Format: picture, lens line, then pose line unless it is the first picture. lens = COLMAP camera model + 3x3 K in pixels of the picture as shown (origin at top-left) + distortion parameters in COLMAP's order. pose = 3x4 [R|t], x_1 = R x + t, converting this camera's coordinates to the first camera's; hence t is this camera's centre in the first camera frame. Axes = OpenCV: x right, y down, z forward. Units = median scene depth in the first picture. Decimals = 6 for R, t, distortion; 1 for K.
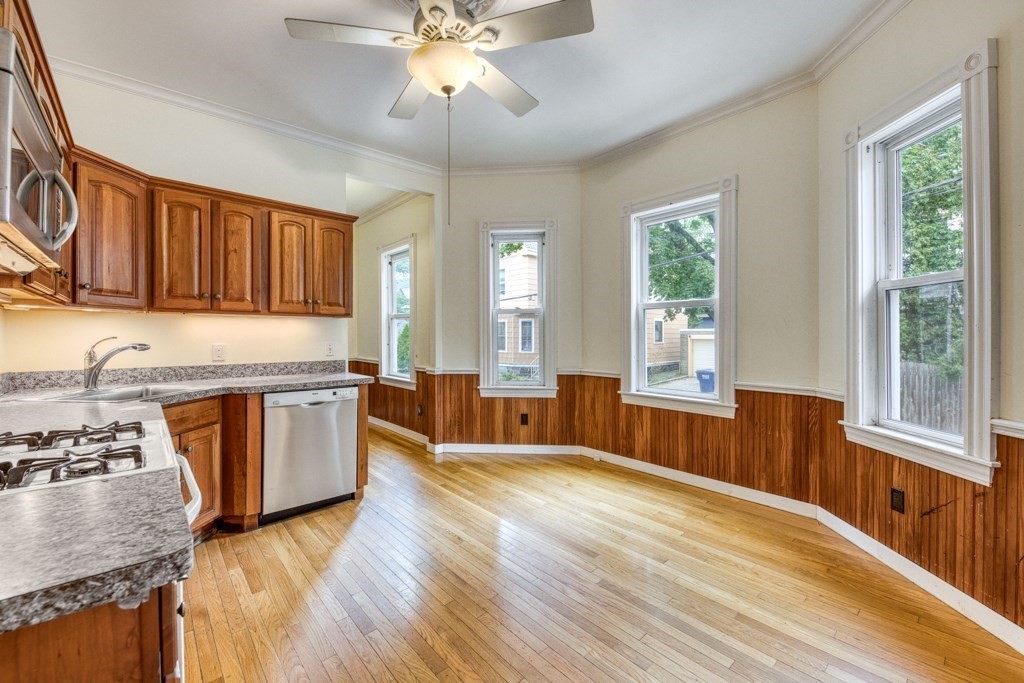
lens RADIAL K [[409.0, 0, 517.8], [0, 409.0, 336.4], [0, 0, 1]] dist [0.006738, -0.000635]
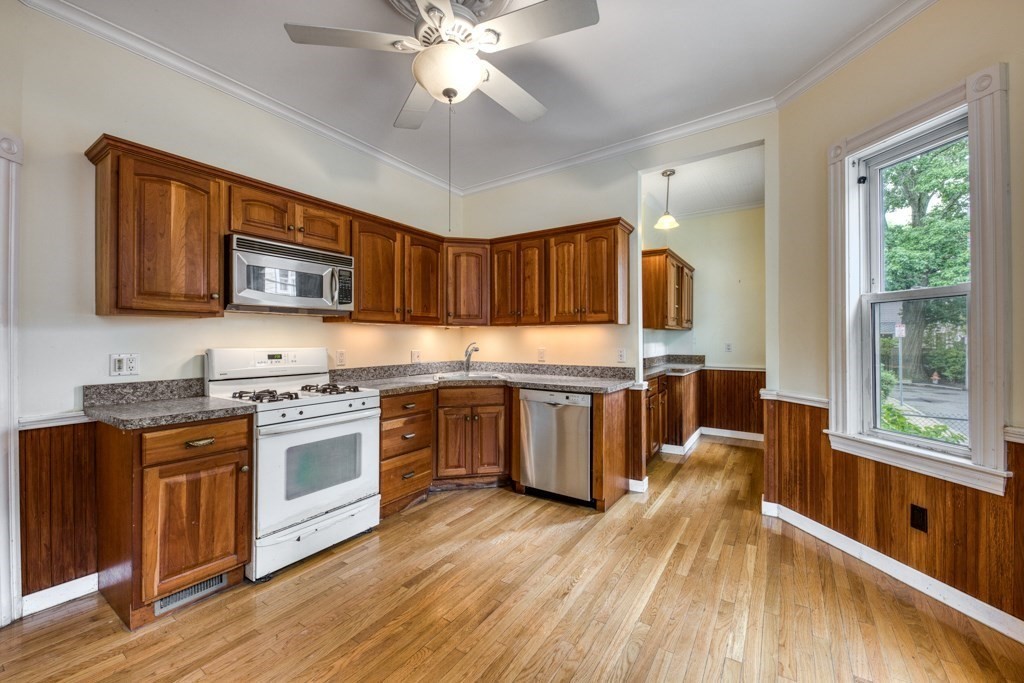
lens RADIAL K [[409.0, 0, 509.6], [0, 409.0, 339.2], [0, 0, 1]] dist [0.006738, -0.000635]
pose [[0.236385, 0.000376, -0.971659, 0.522642], [-0.002808, 0.999996, -0.000296, -0.009727], [0.971655, 0.002799, 0.236385, 0.588630]]
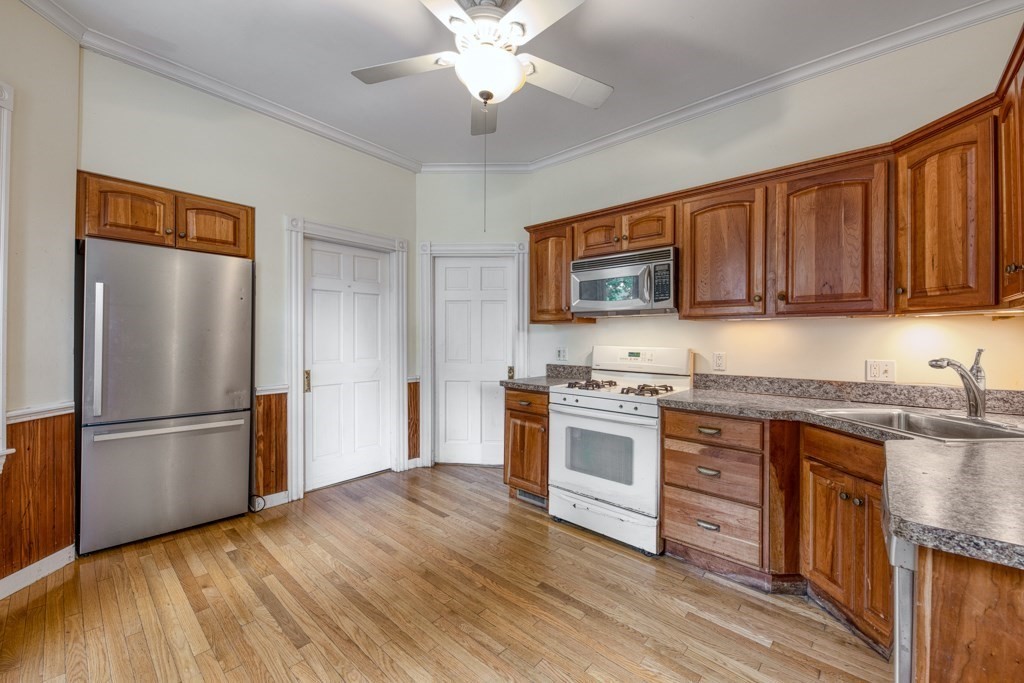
lens RADIAL K [[409.0, 0, 513.9], [0, 409.0, 339.4], [0, 0, 1]] dist [0.006738, -0.000635]
pose [[-0.995693, -0.004662, -0.092597, -0.094117], [-0.005290, 0.999965, 0.006530, -0.012360], [0.092564, 0.006991, -0.995682, 1.283114]]
